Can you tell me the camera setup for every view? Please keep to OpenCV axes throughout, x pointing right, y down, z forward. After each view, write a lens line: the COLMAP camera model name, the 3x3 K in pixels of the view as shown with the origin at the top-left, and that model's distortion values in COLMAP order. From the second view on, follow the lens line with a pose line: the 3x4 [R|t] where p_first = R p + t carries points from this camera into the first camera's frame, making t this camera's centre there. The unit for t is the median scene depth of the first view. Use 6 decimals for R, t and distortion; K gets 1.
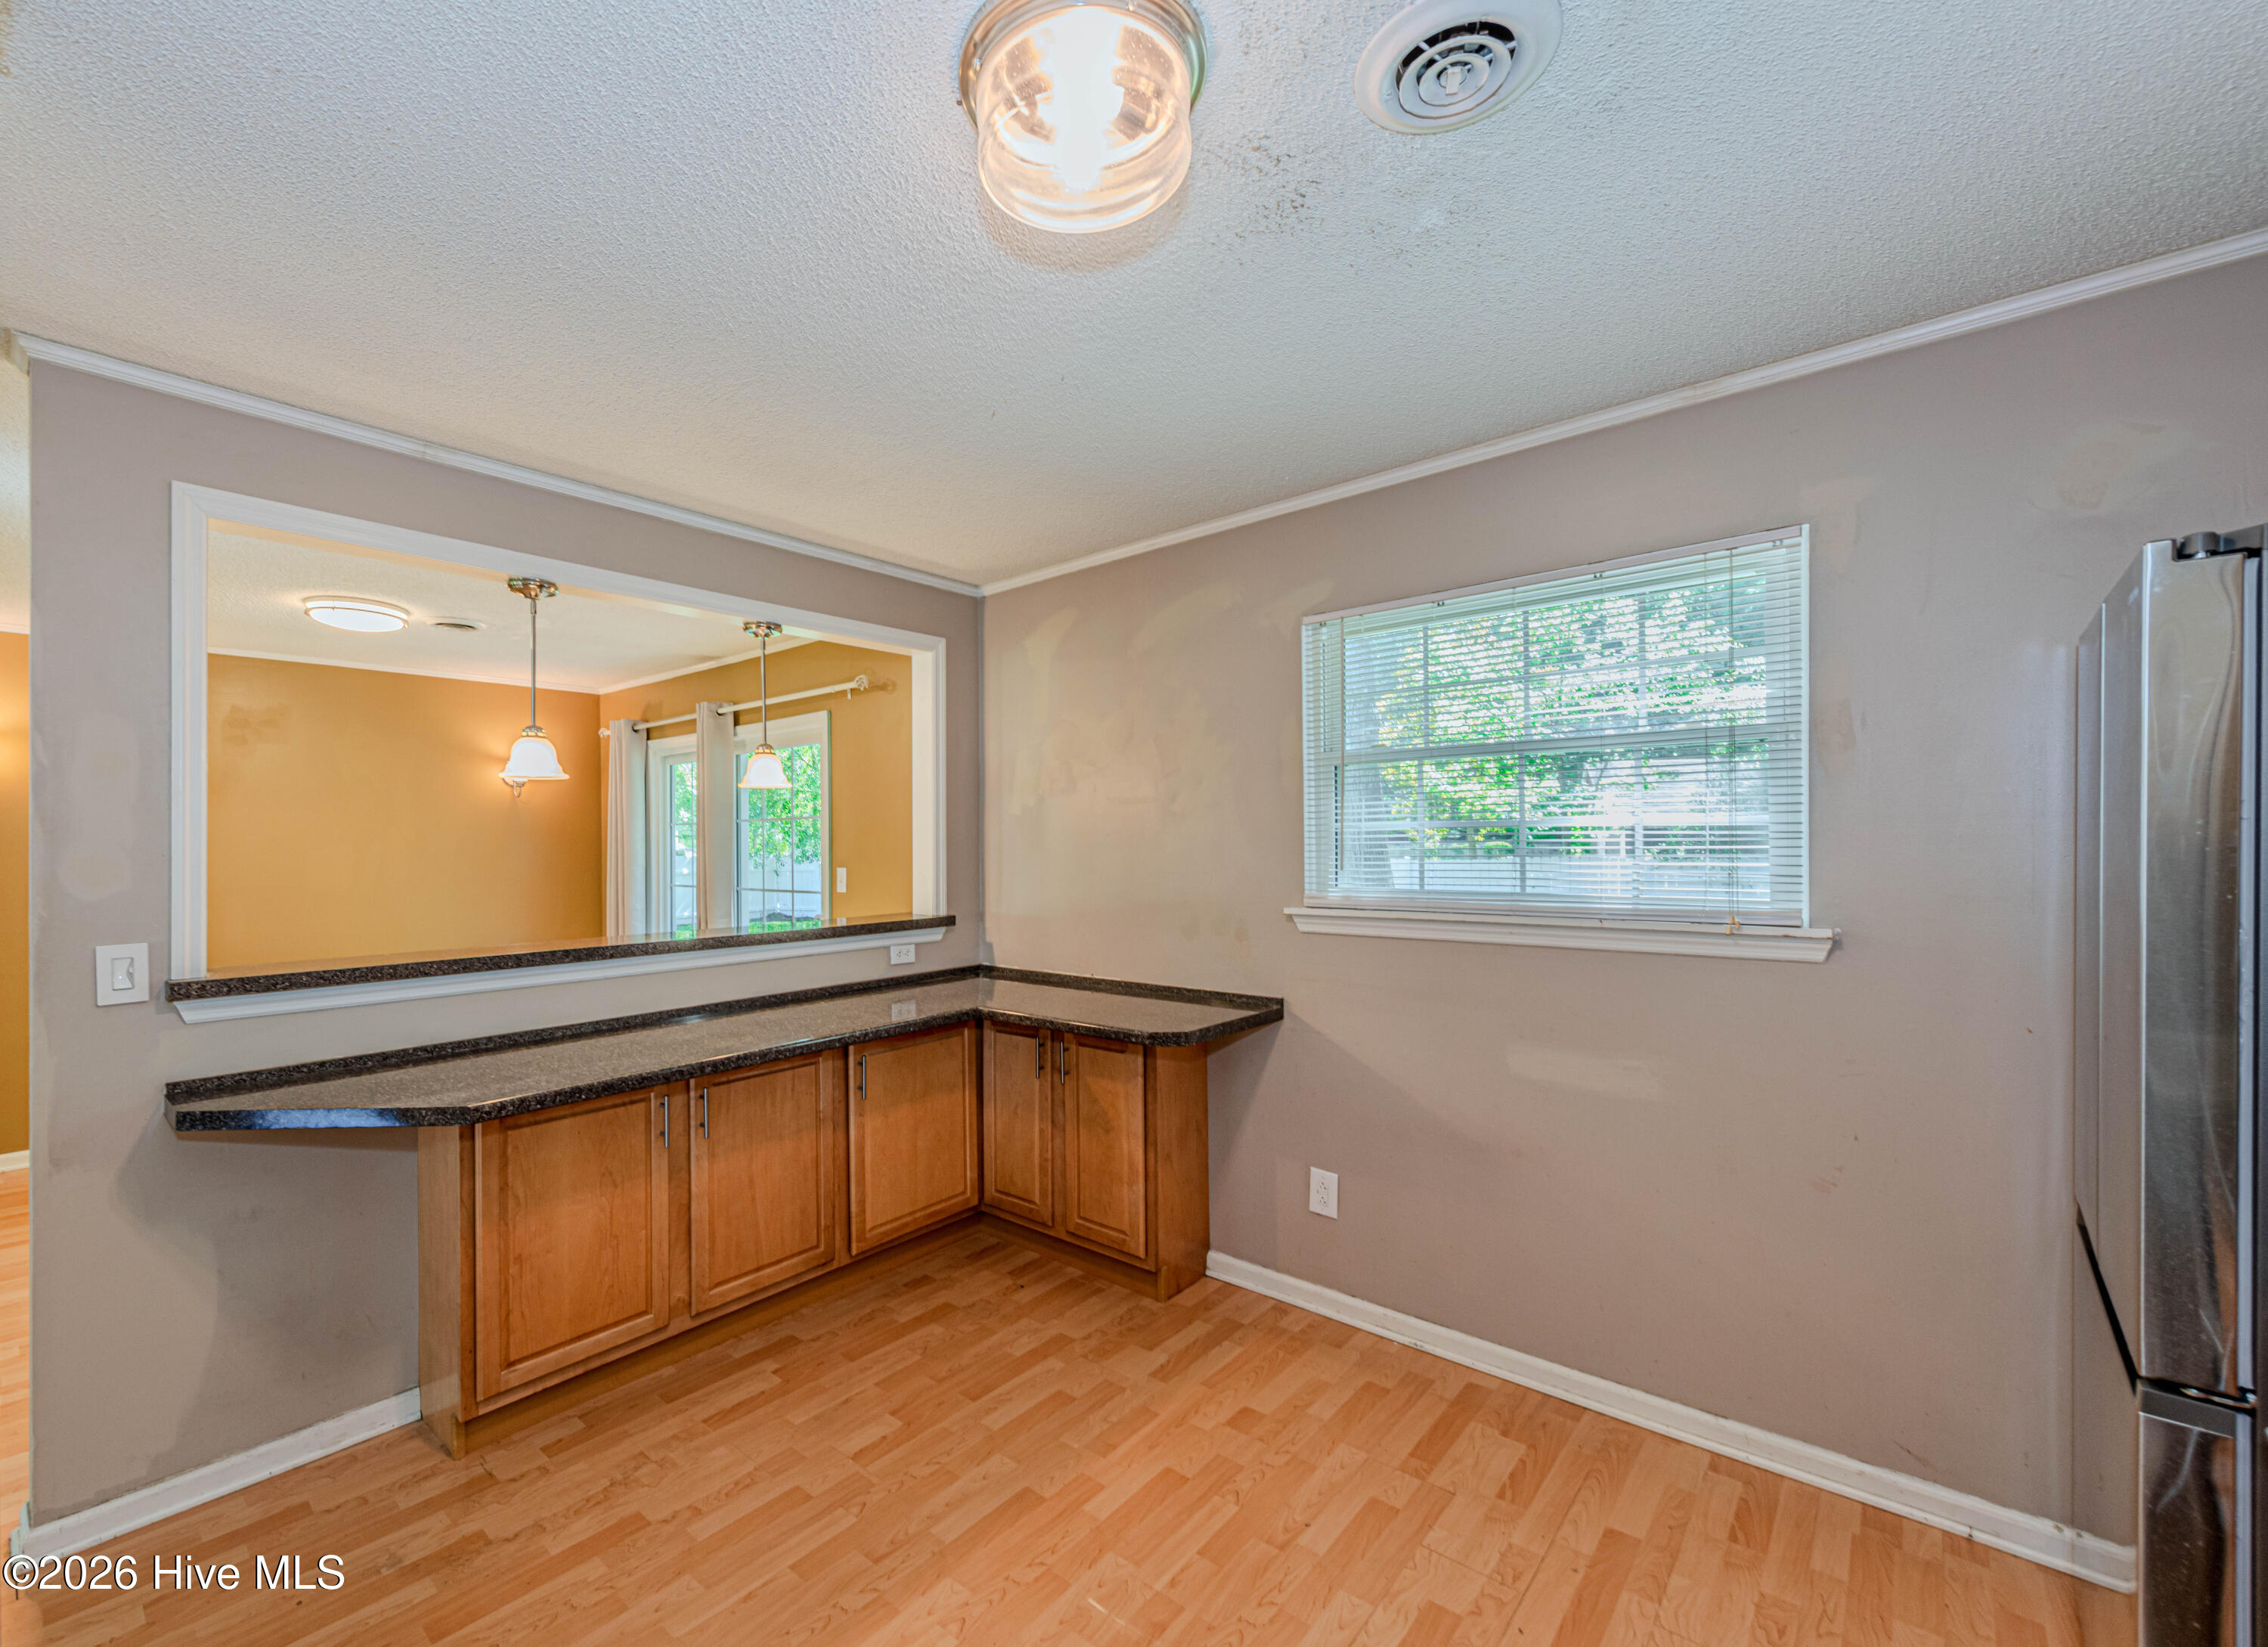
lens RADIAL K [[969.1, 0, 1044.2], [0, 969.1, 831.9], [0, 0, 1]] dist [0.003290, -0.000431]
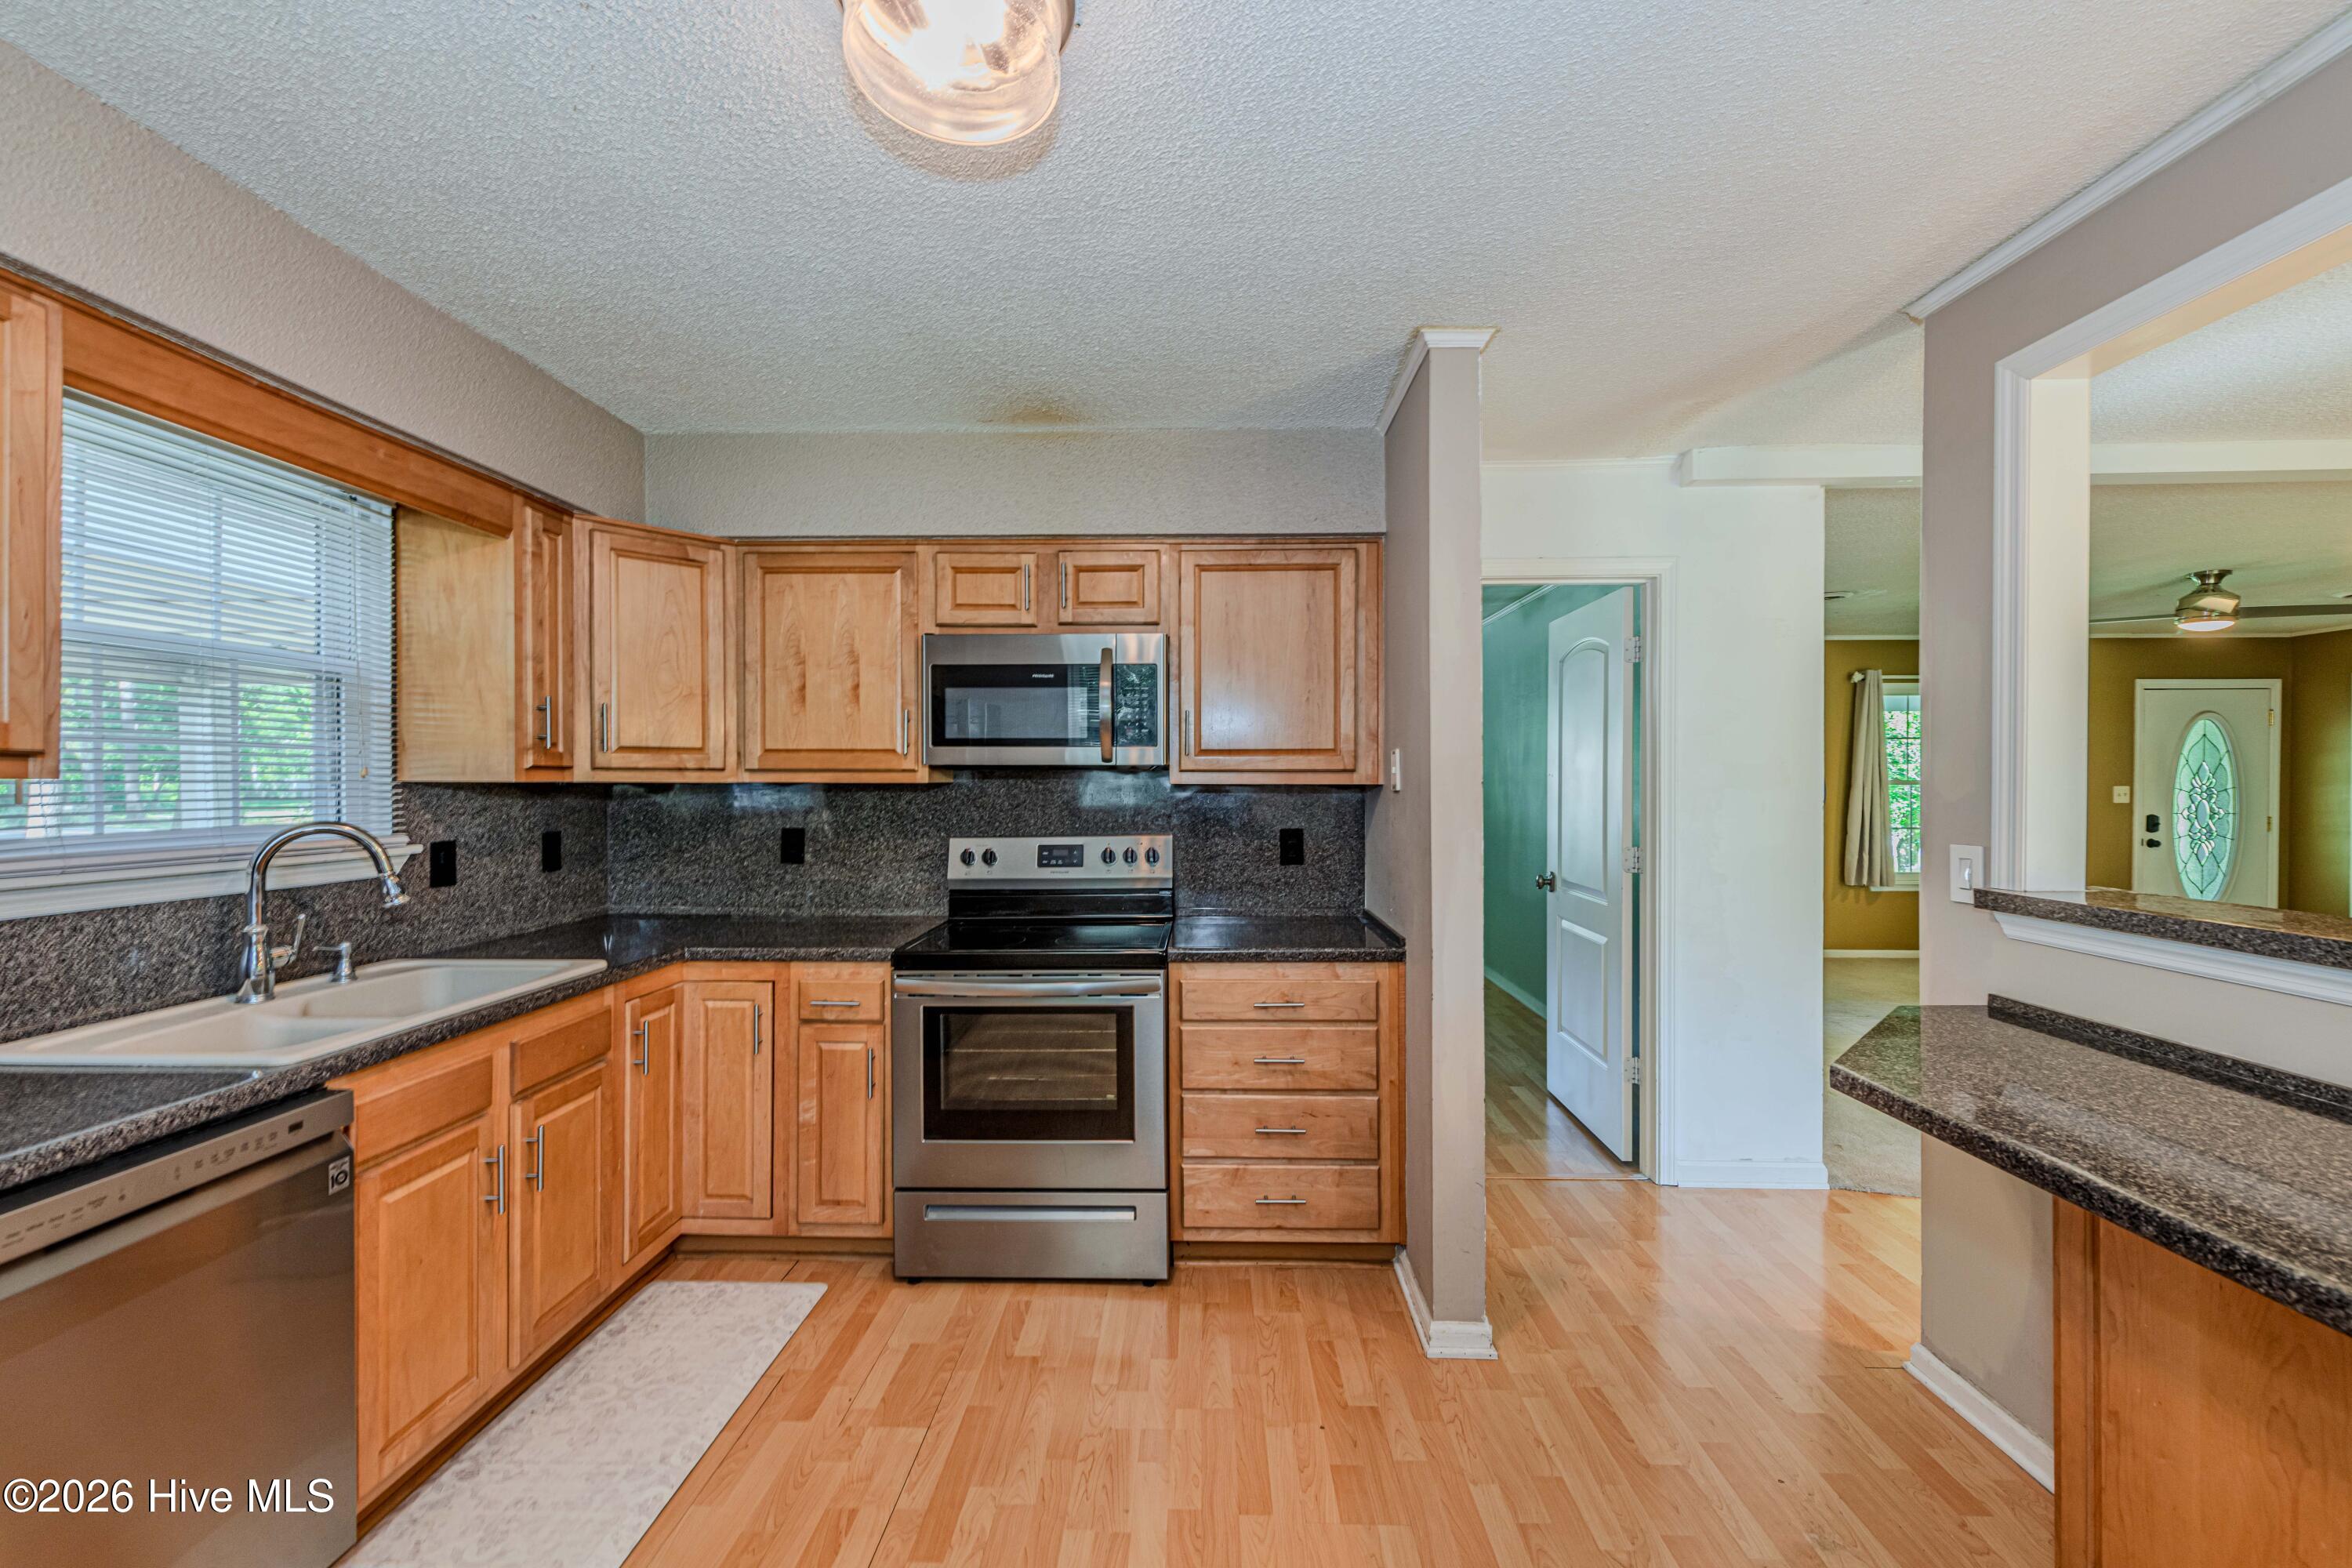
lens RADIAL K [[922.8, 0, 1176.0], [0, 922.8, 784.0], [0, 0, 1]] dist [0.020380, -0.010825]
pose [[-0.764044, 0.014355, -0.645004, 0.217038], [0.017525, 0.999845, 0.001492, 0.025324], [0.644926, -0.010164, -0.764177, 0.845188]]
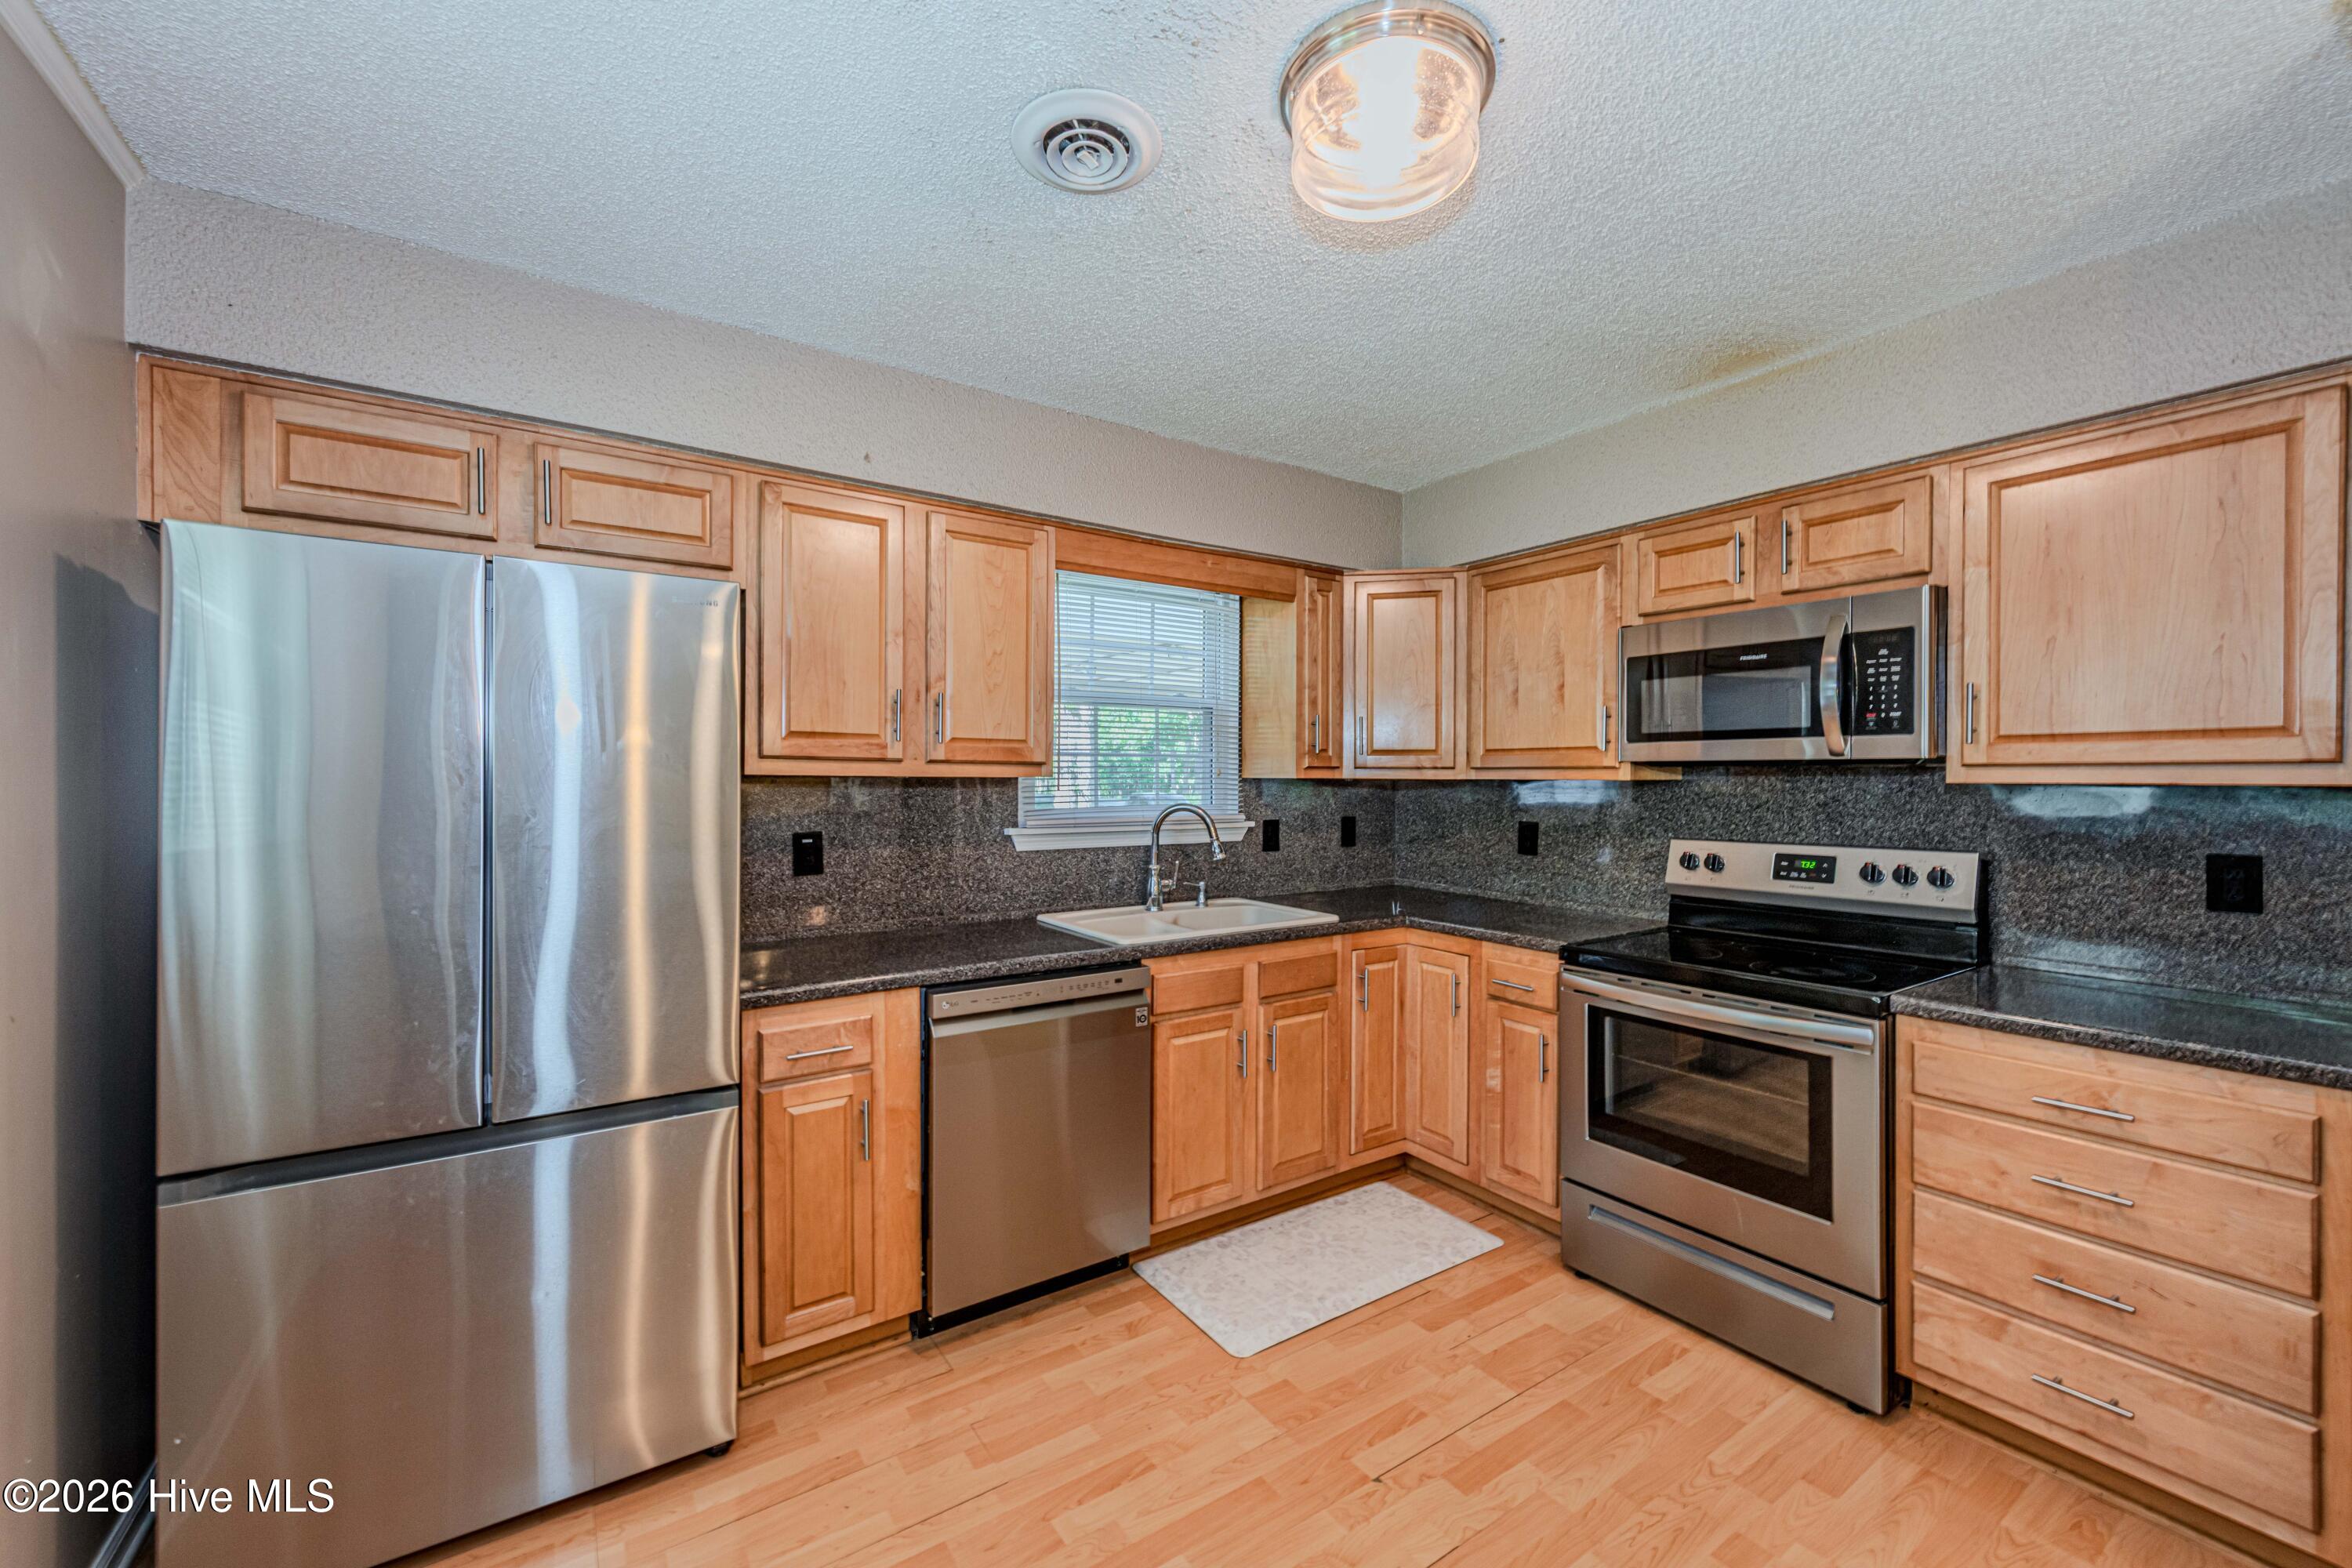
lens RADIAL K [[922.8, 0, 1176.0], [0, 922.8, 784.0], [0, 0, 1]] dist [0.020380, -0.010825]
pose [[-0.968865, 0.009352, 0.247412, -0.000766], [0.007845, 0.999944, -0.007077, 0.028046], [-0.247465, -0.004915, -0.968884, 0.962541]]
